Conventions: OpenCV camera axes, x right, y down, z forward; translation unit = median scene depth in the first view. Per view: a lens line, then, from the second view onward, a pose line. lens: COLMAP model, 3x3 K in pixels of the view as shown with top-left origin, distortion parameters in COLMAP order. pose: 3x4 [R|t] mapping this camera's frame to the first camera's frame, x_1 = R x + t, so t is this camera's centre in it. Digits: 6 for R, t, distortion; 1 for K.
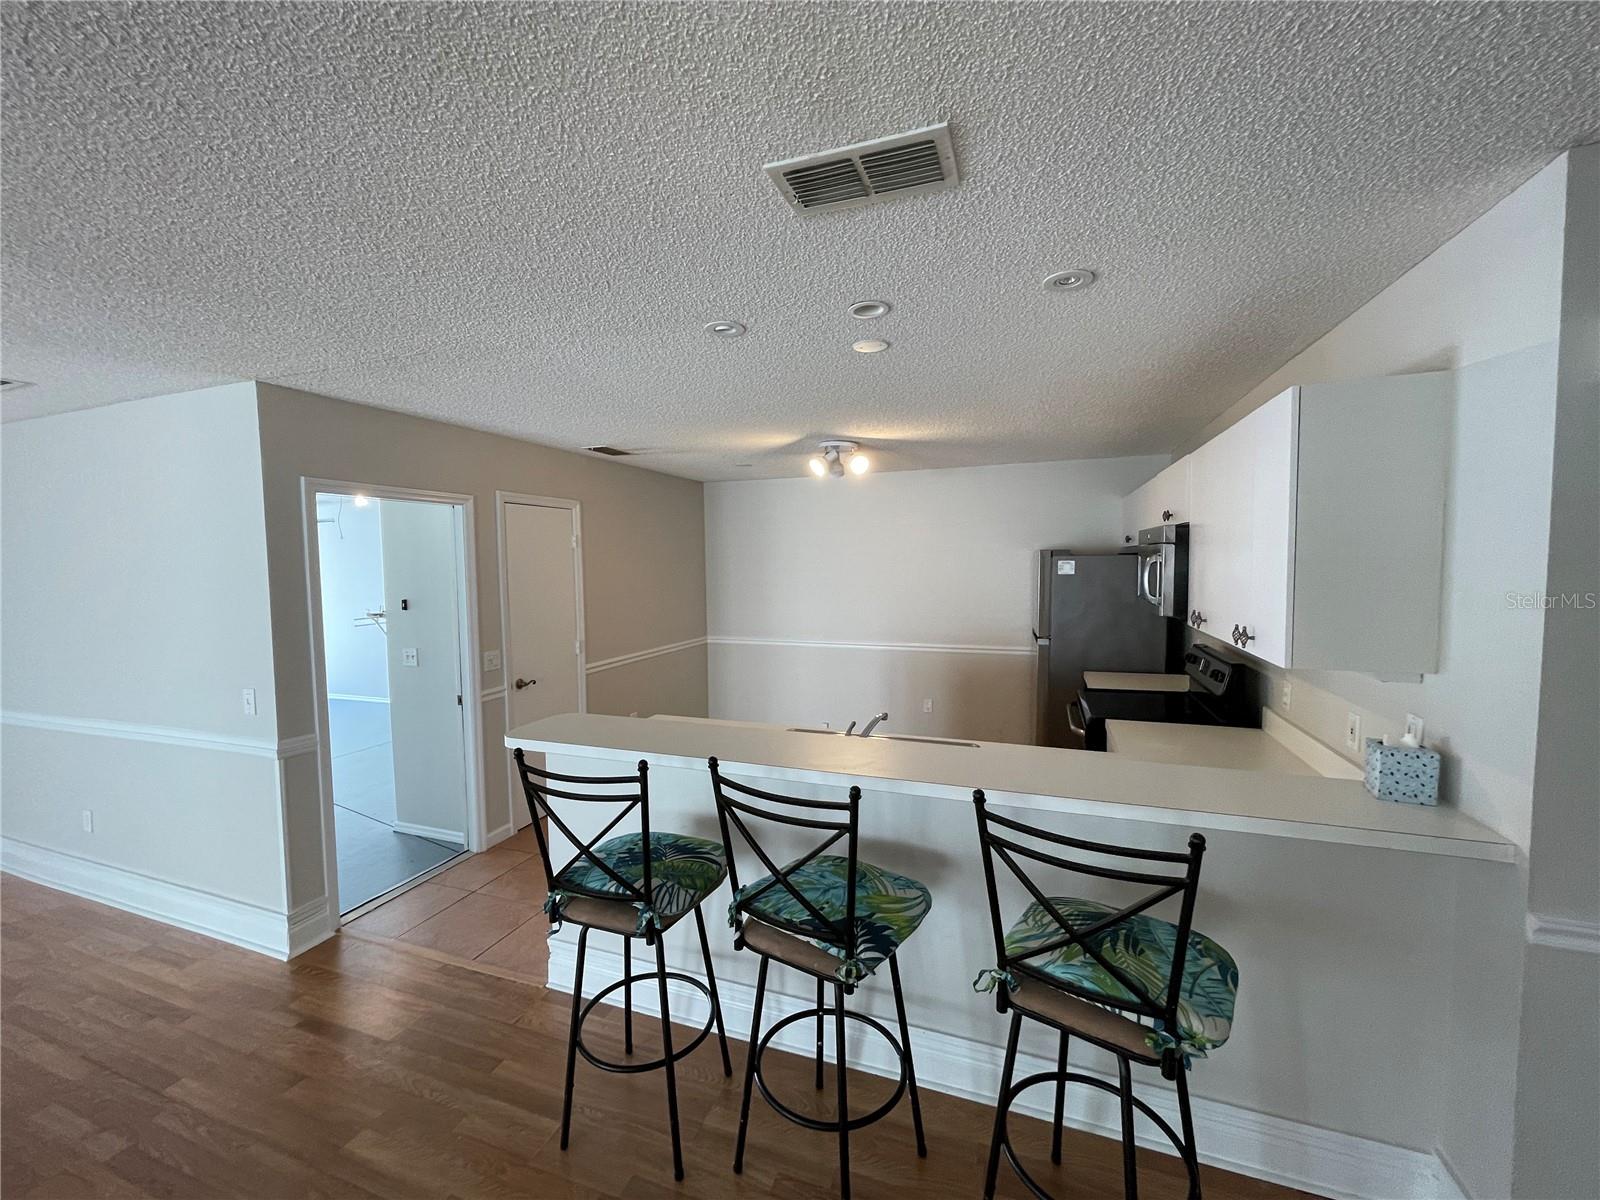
lens RADIAL K [[649.4, 0, 800.3], [0, 649.4, 603.8], [0, 0, 1]] dist [-0.001379, 0.001619]
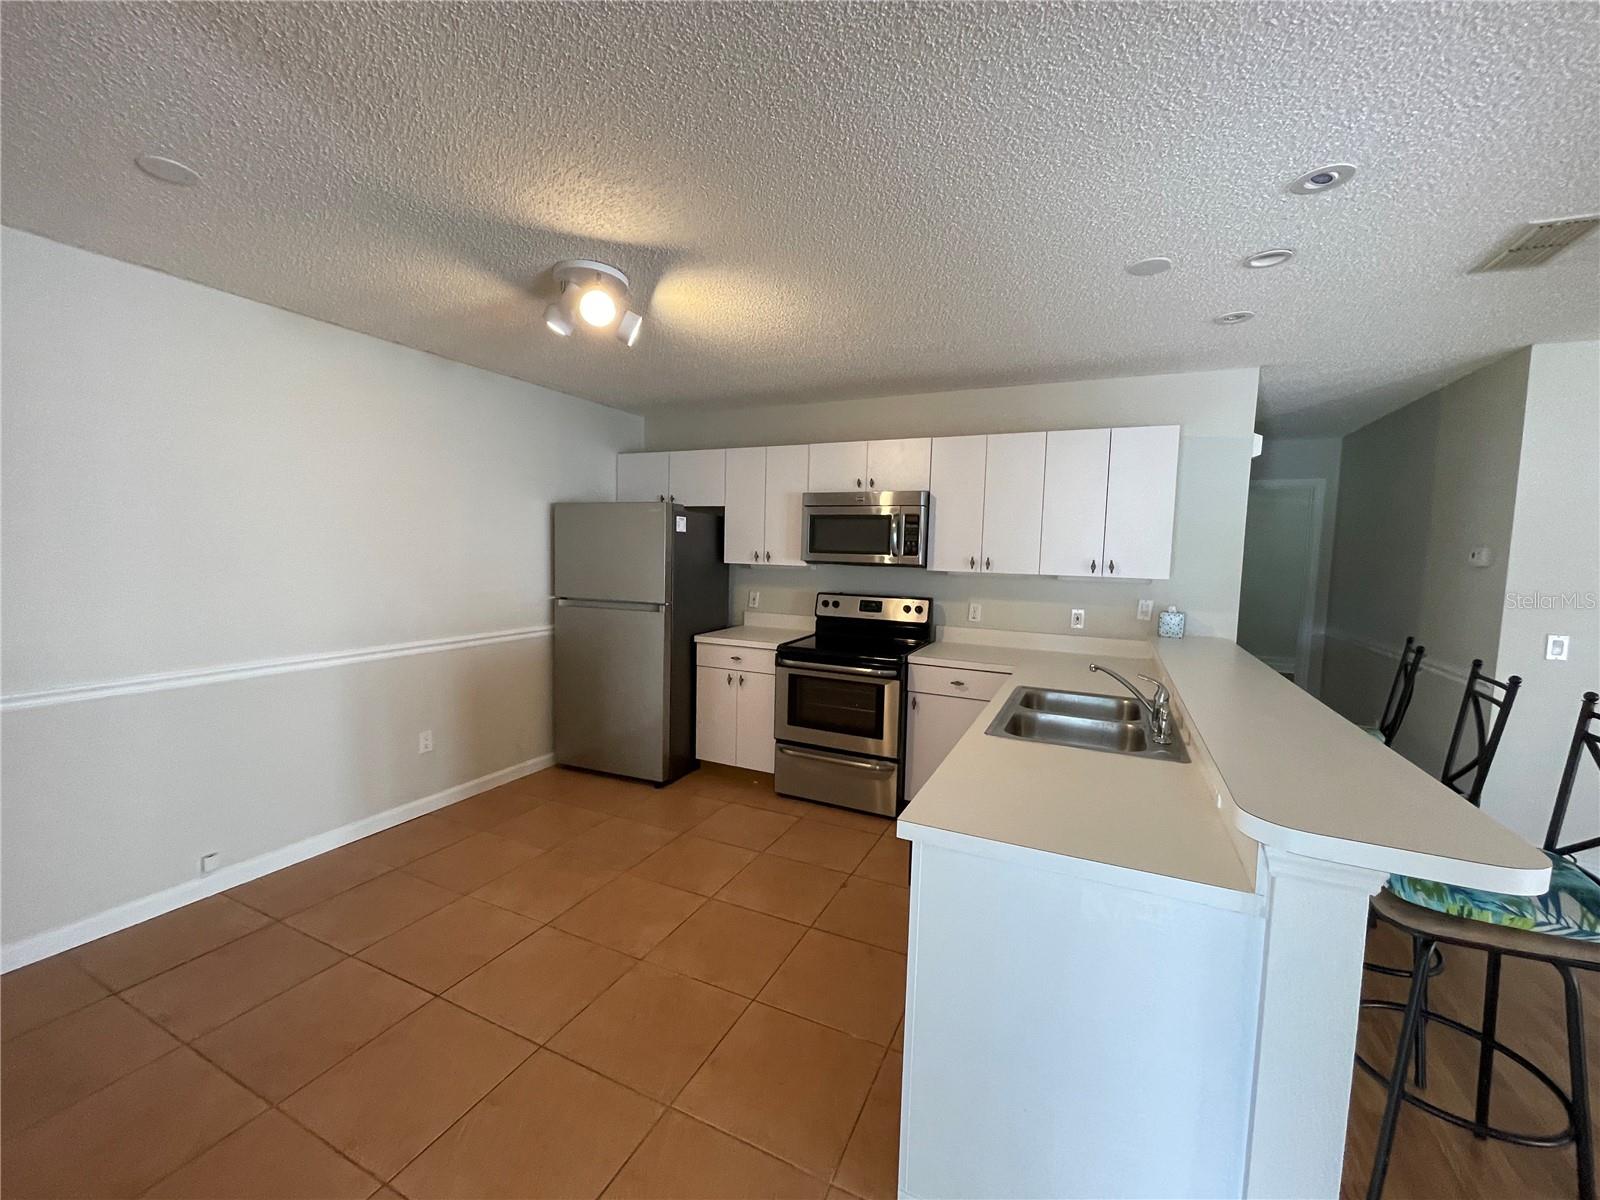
lens RADIAL K [[649.4, 0, 797.9], [0, 649.4, 597.6], [0, 0, 1]] dist [-0.001379, 0.001619]
pose [[0.087609, -0.054575, 0.994659, -0.394518], [0.045888, 0.997659, 0.050698, 0.006095], [-0.995098, 0.041201, 0.089908, 0.625674]]
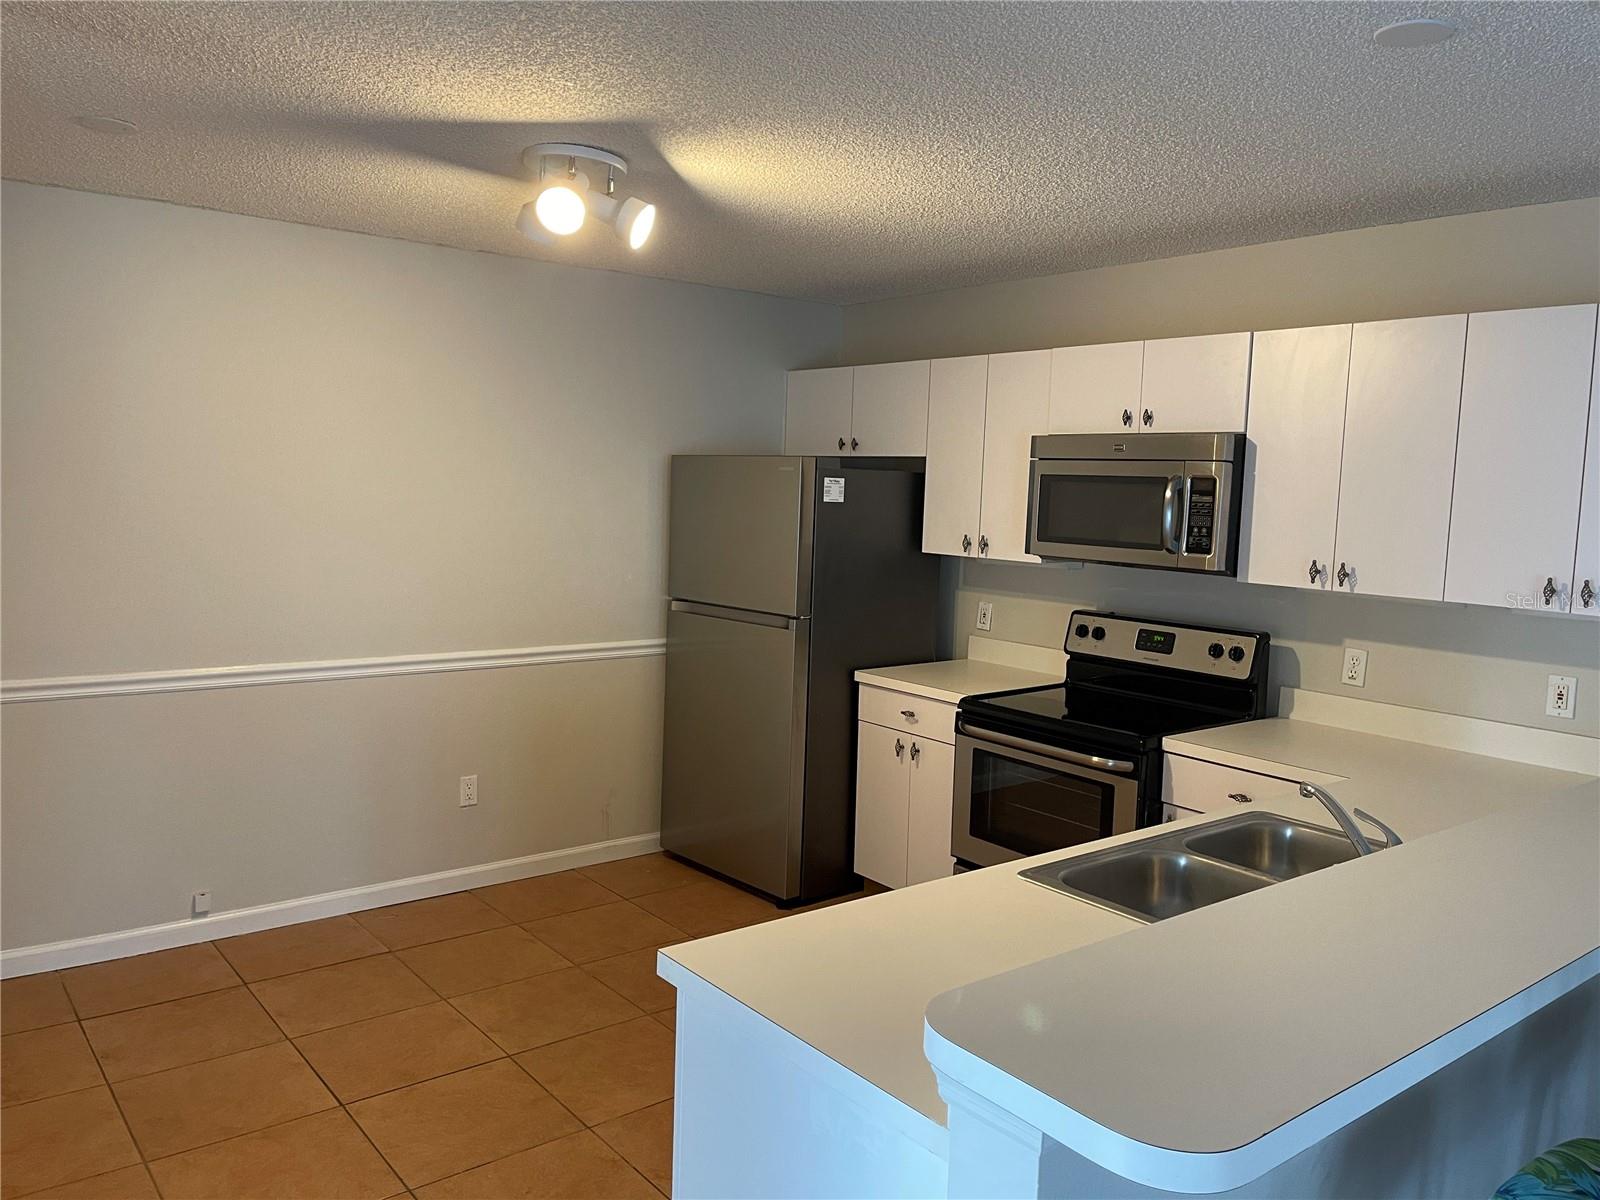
lens RADIAL K [[1212.7, 0, 795.0], [0, 1212.7, 598.0], [0, 0, 1]] dist [0.023468, -0.019945]
pose [[0.524198, -0.049476, 0.850158, -0.409879], [0.021003, 0.998758, 0.045174, -0.008870], [-0.851337, -0.005824, 0.524586, 0.395266]]
